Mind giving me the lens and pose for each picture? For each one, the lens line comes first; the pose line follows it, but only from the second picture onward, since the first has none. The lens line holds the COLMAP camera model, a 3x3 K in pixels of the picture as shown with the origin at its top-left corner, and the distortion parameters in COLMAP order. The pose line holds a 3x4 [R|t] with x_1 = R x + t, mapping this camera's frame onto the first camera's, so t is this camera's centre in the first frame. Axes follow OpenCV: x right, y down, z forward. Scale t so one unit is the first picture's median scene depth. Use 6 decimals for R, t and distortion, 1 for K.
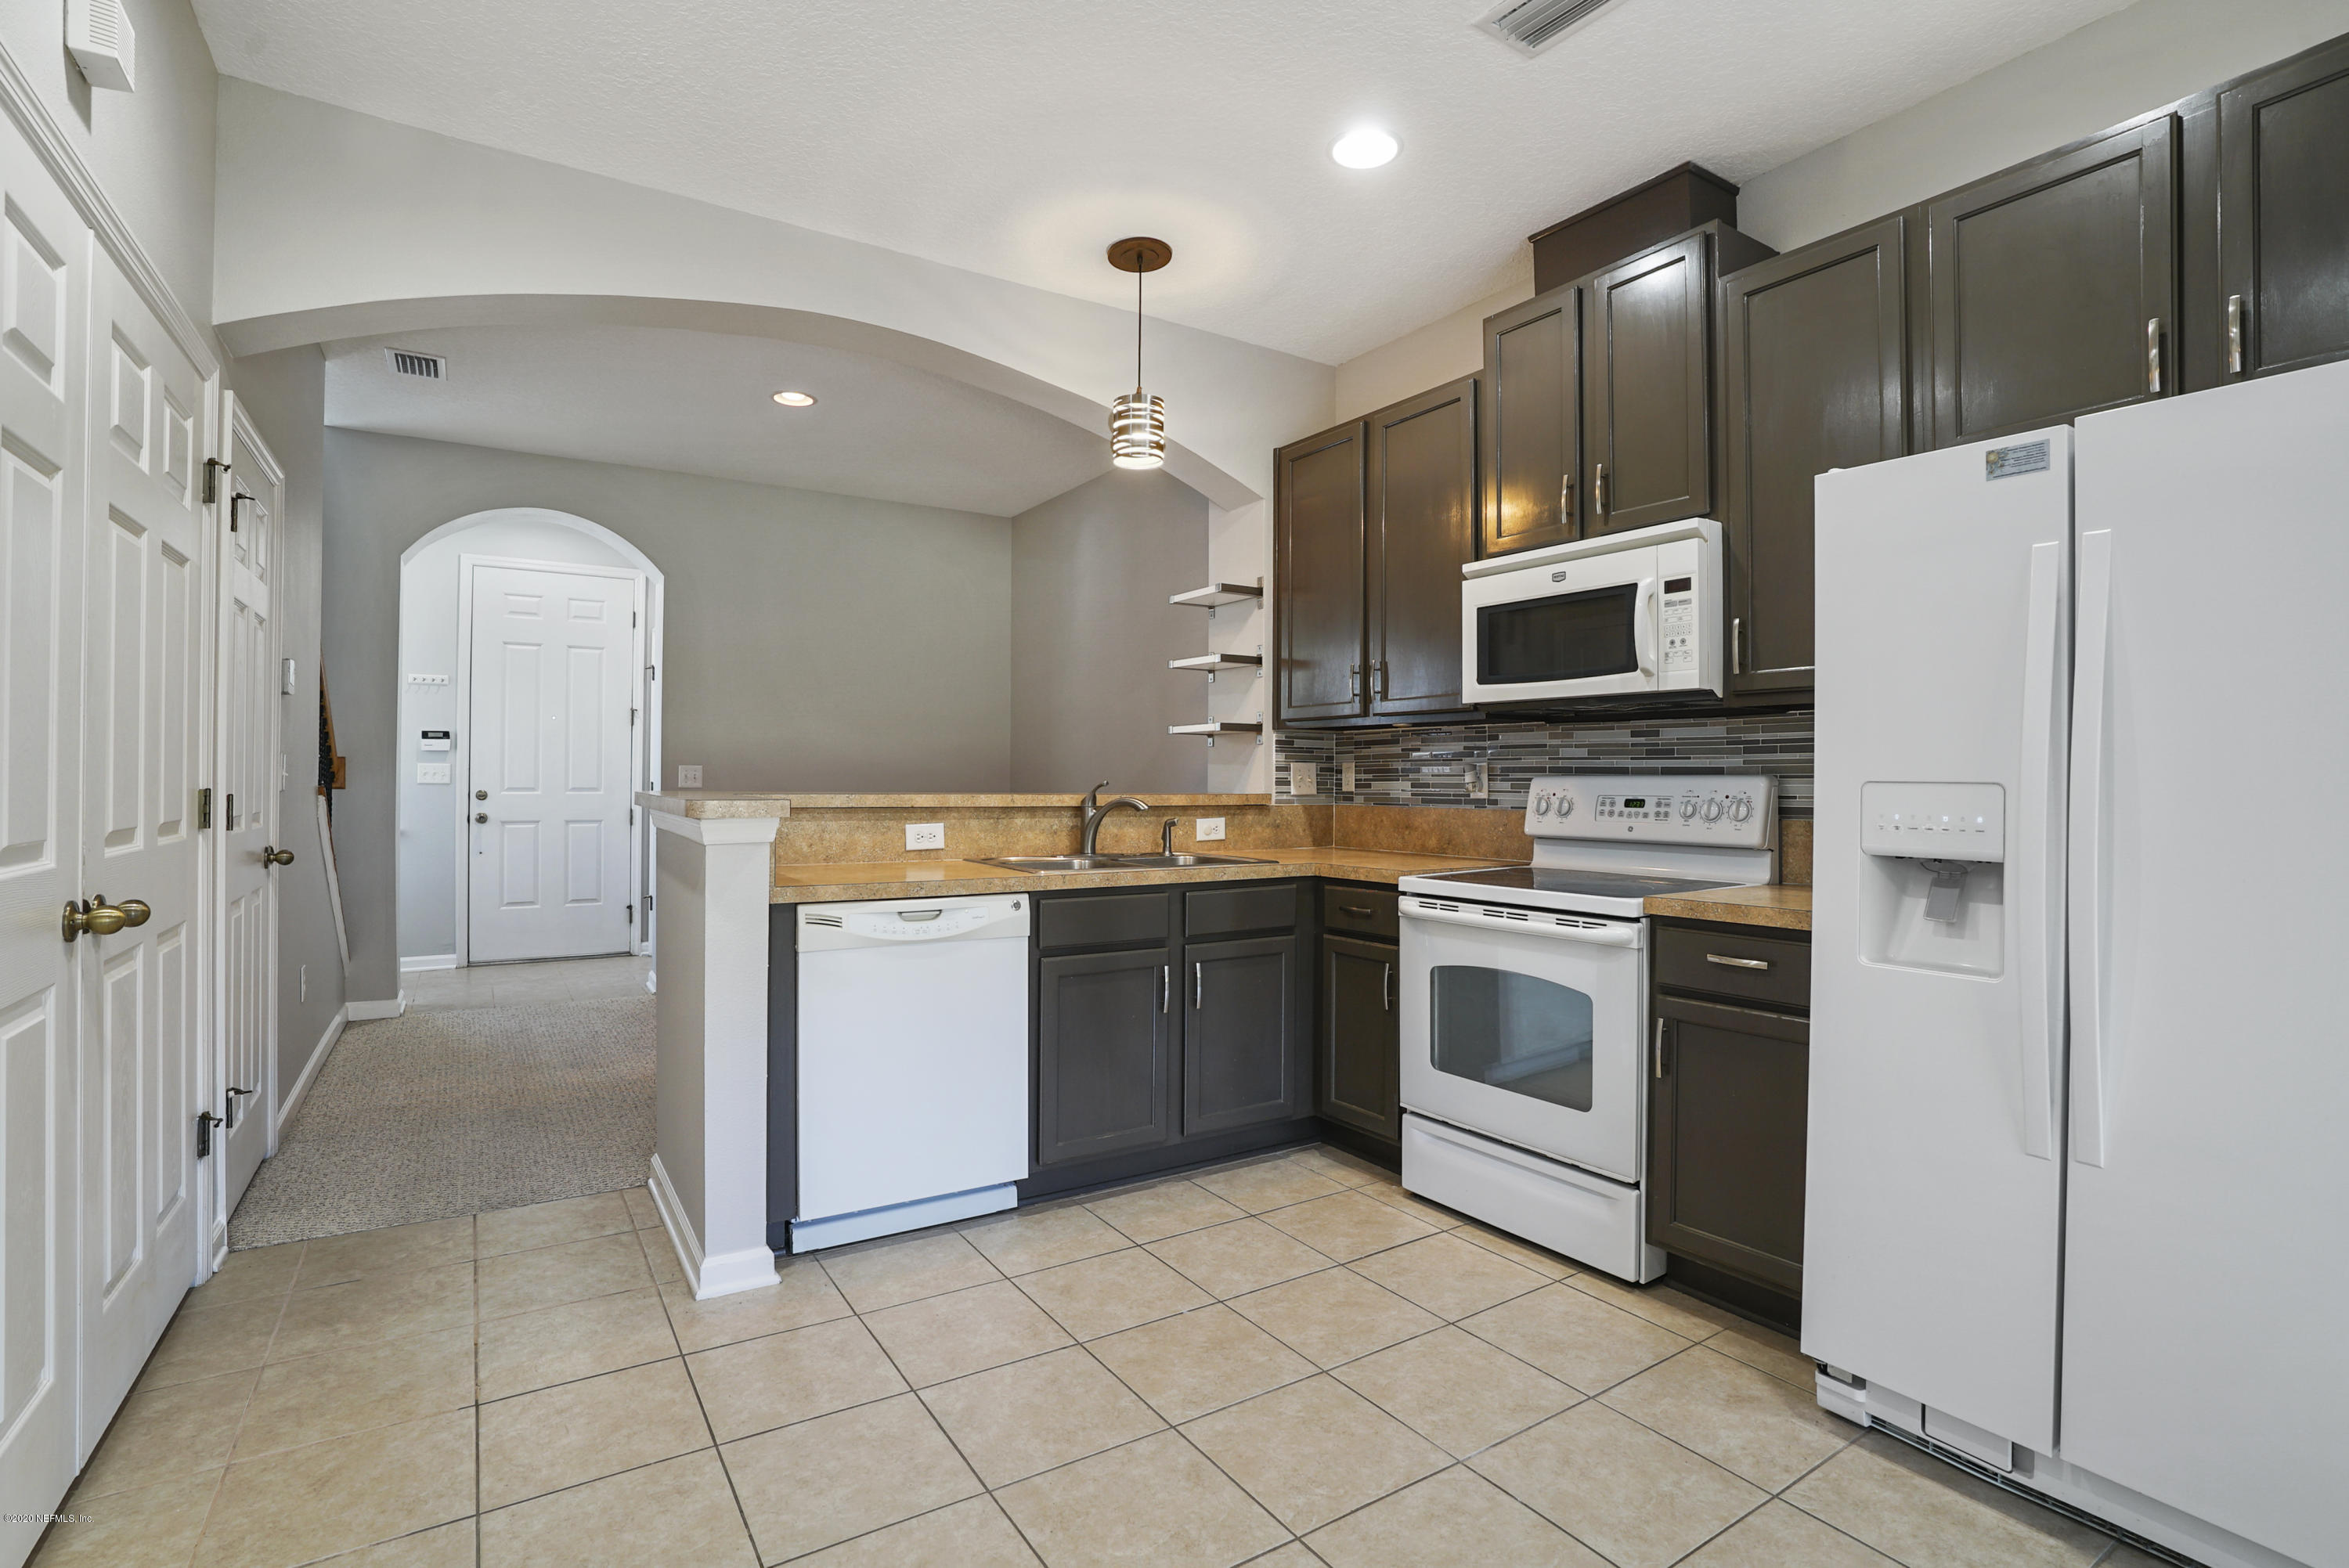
lens RADIAL K [[1103.3, 0, 1180.5], [0, 1103.3, 773.4], [0, 0, 1]] dist [-0.062737, 0.022676]
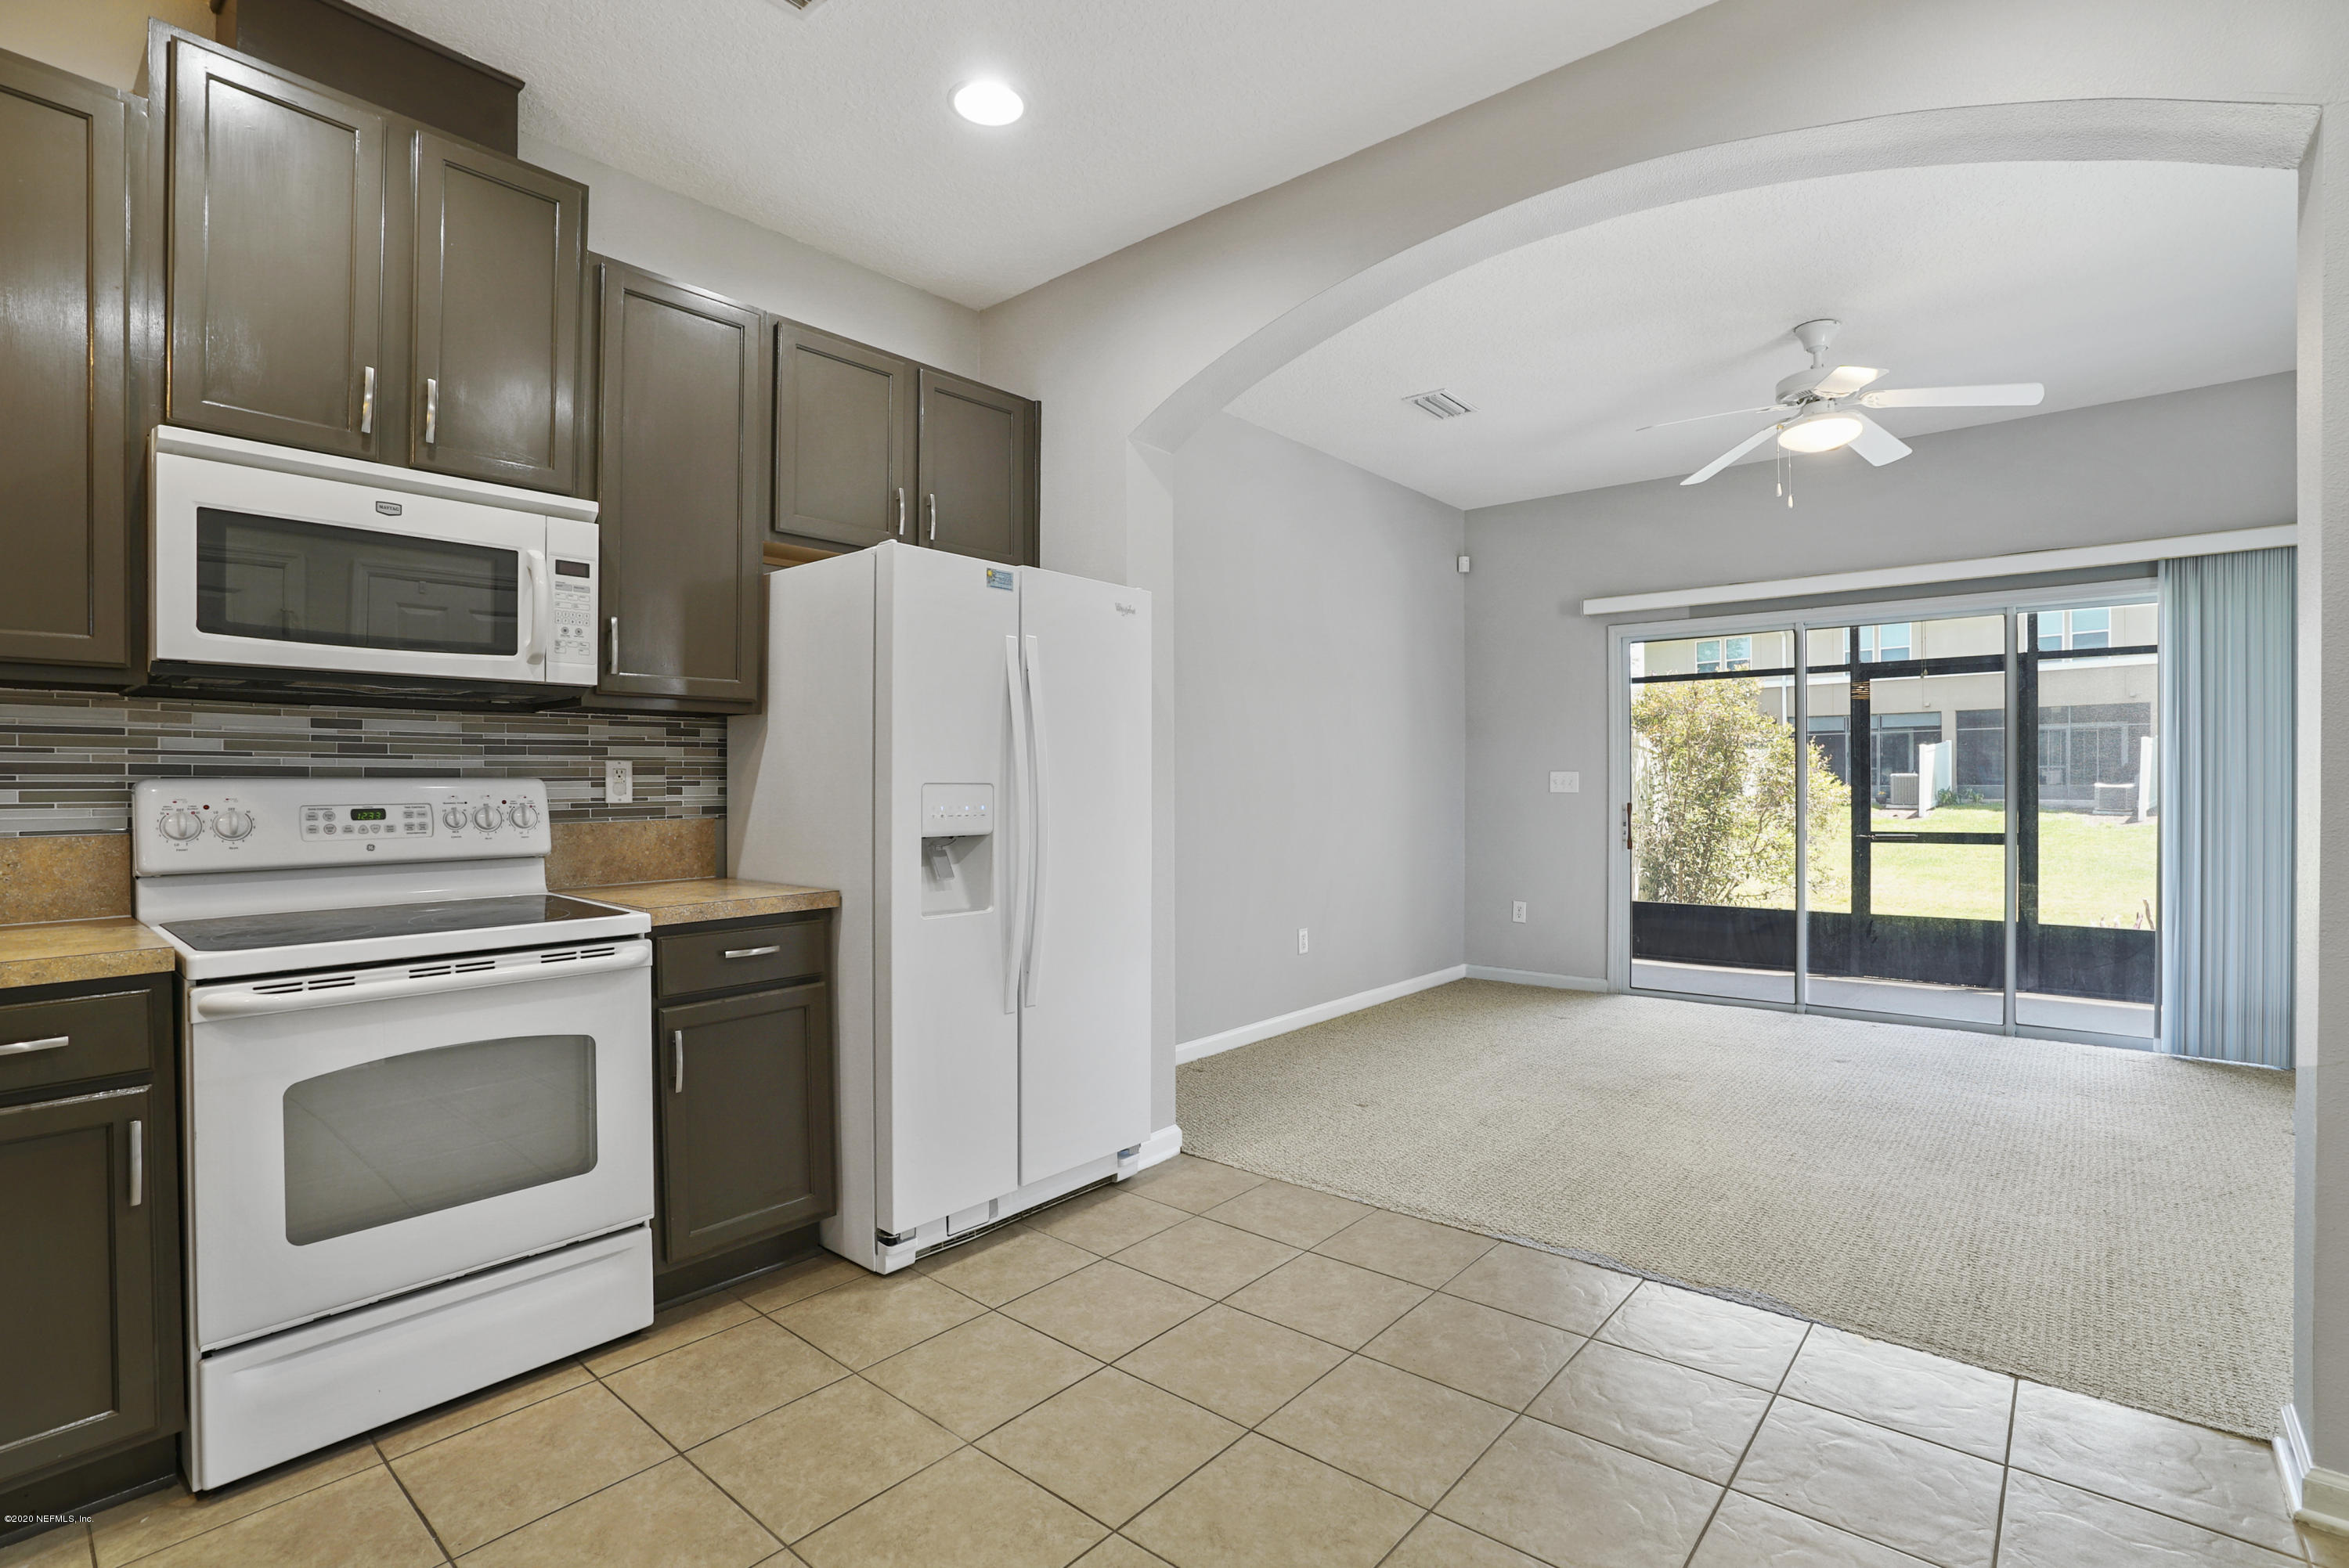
lens RADIAL K [[1103.3, 0, 1168.7], [0, 1103.3, 789.2], [0, 0, 1]] dist [-0.062737, 0.022676]
pose [[-0.278375, -0.009885, 0.960422, -0.467967], [-0.002732, 0.999951, 0.009500, 0.000758], [-0.960469, 0.000021, -0.278388, 0.660947]]
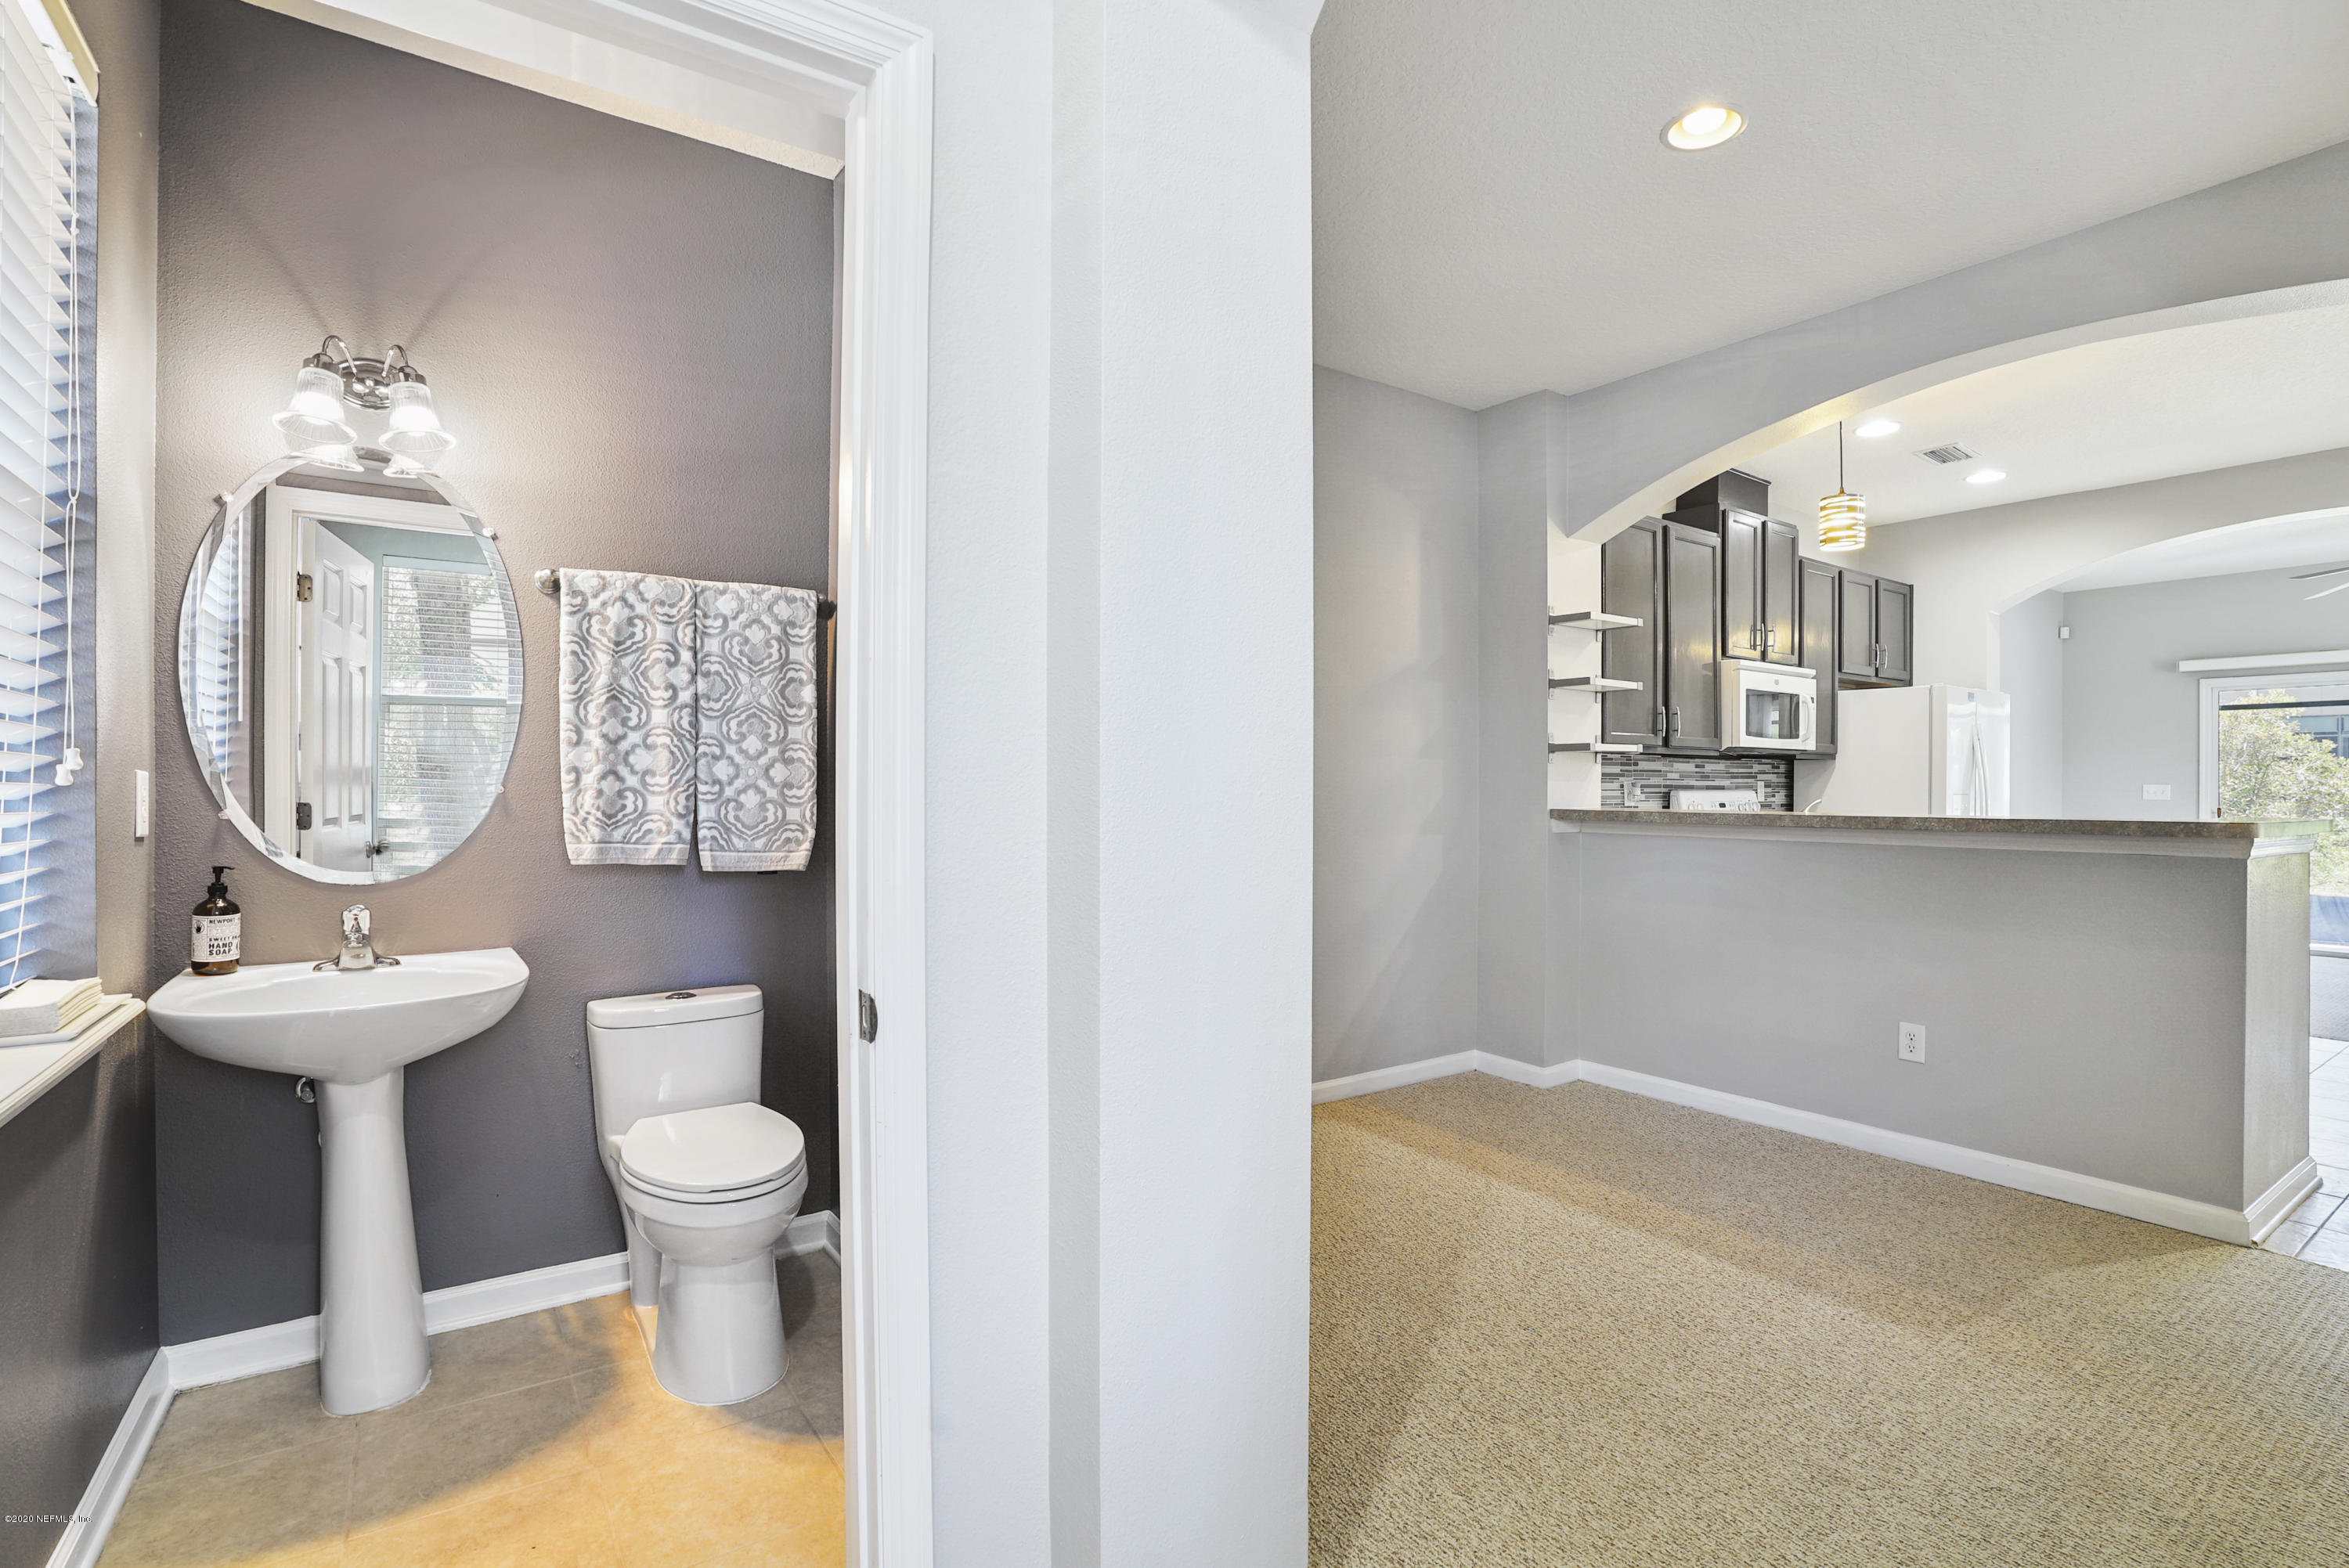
lens RADIAL K [[1103.3, 0, 1175.9], [0, 1103.3, 786.6], [0, 0, 1]] dist [-0.062737, 0.022676]
pose [[-0.020252, -0.007163, 0.999769, -1.371117], [-0.006868, 0.999952, 0.007026, -0.010217], [-0.999771, -0.006724, -0.020300, 1.933340]]
